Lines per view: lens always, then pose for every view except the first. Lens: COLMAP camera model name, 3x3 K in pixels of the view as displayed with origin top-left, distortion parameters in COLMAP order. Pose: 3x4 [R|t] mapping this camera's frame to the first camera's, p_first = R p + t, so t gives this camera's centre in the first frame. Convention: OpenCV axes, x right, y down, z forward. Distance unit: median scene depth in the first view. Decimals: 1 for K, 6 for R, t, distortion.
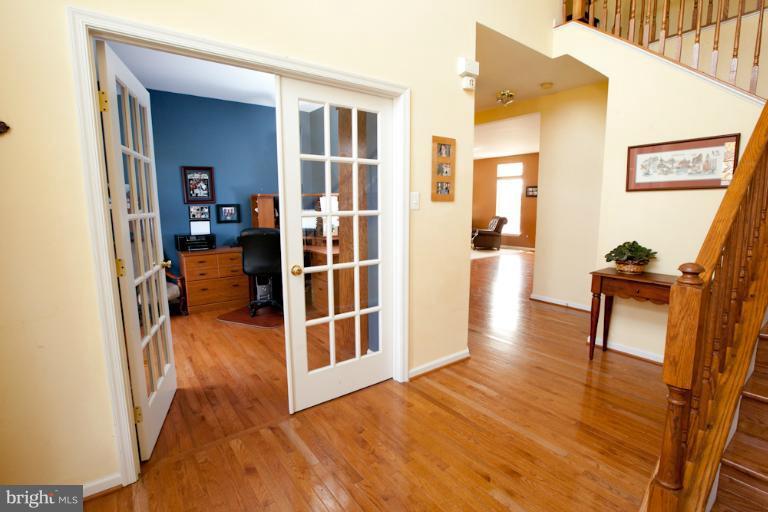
lens RADIAL K [[356.5, 0, 383.4], [0, 356.5, 251.5], [0, 0, 1]] dist [-0.026421, 0.005328]
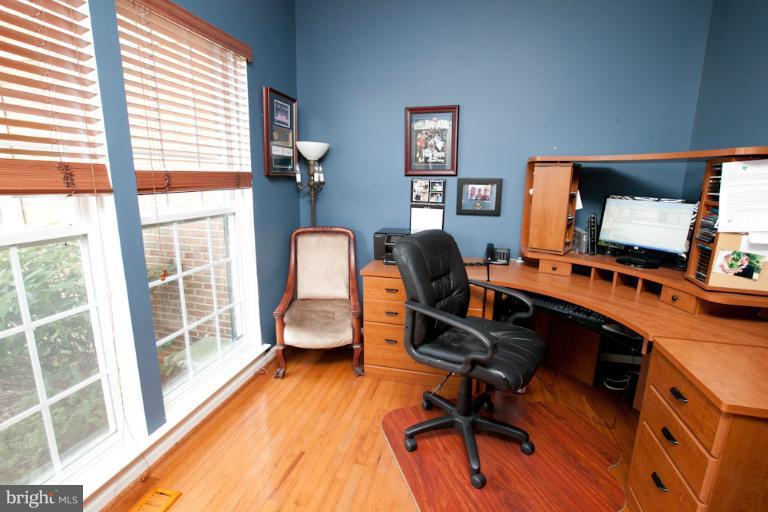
lens RADIAL K [[356.5, 0, 387.9], [0, 356.5, 250.8], [0, 0, 1]] dist [-0.026421, 0.005328]
pose [[0.641248, 0.166328, -0.749091, -0.126254], [-0.124162, 0.985851, 0.112611, -0.074827], [0.757222, 0.020797, 0.652826, 0.591283]]
